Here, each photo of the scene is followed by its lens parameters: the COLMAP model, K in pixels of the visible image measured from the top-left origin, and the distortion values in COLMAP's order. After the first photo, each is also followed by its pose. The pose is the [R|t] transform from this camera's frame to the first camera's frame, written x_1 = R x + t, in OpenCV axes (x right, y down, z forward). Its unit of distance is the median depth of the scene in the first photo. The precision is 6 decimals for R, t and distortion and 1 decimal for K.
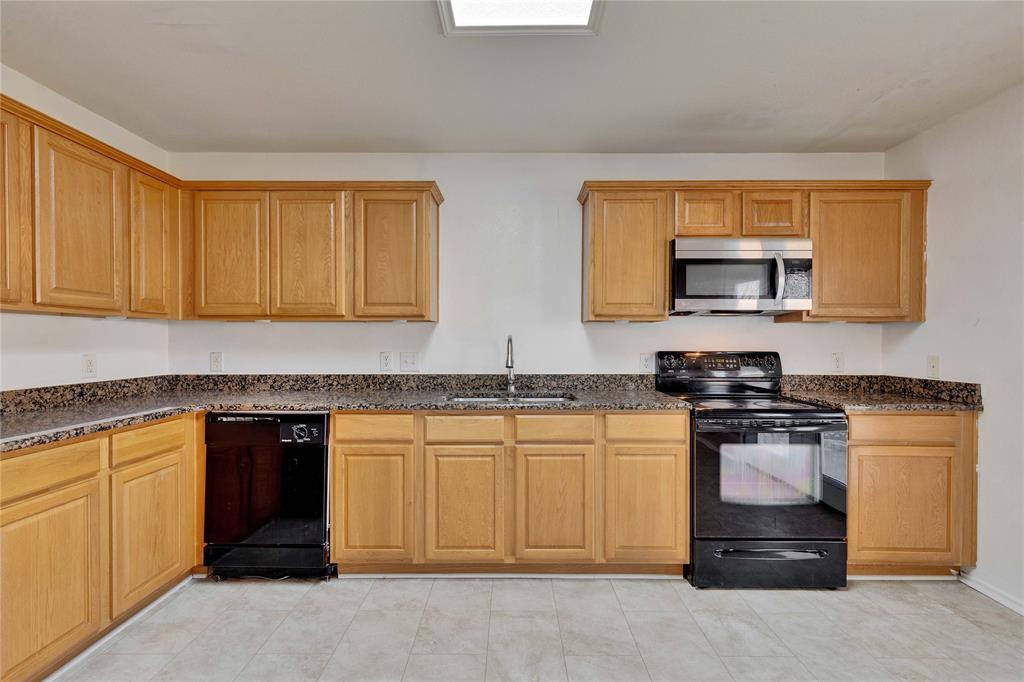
lens RADIAL K [[462.7, 0, 512.0], [0, 462.7, 341.0], [0, 0, 1]] dist [0.001750, -0.000123]
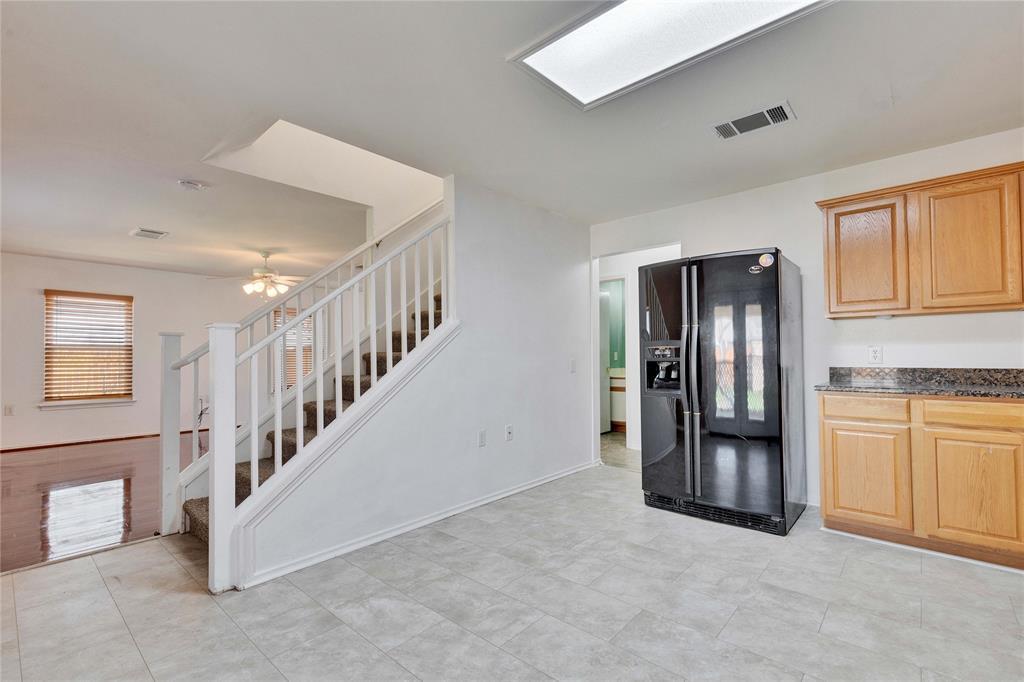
lens RADIAL K [[462.7, 0, 512.0], [0, 462.7, 341.0], [0, 0, 1]] dist [0.001750, -0.000123]
pose [[-0.660815, -0.013709, -0.750423, 0.859255], [0.003954, 0.999756, -0.021745, 0.047374], [0.750538, -0.017337, -0.660600, 0.869874]]
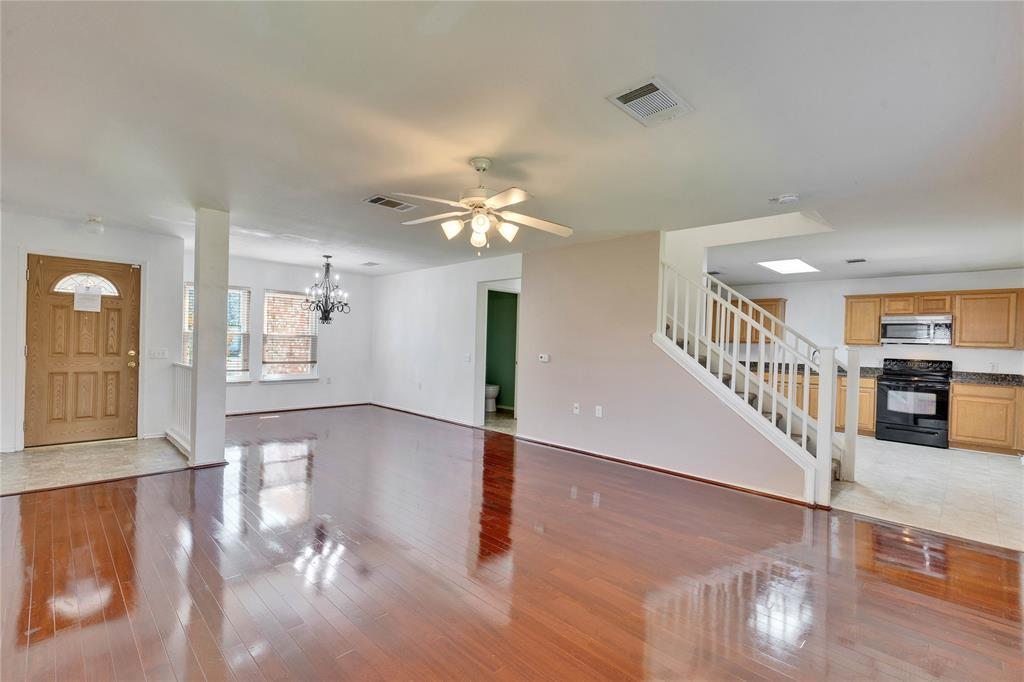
lens RADIAL K [[462.7, 0, 512.0], [0, 462.7, 341.0], [0, 0, 1]] dist [0.001750, -0.000123]
pose [[0.709119, 0.014811, -0.704933, 0.710614], [-0.025544, 0.999663, -0.004693, -0.009217], [0.704626, 0.021334, 0.709258, -2.360715]]
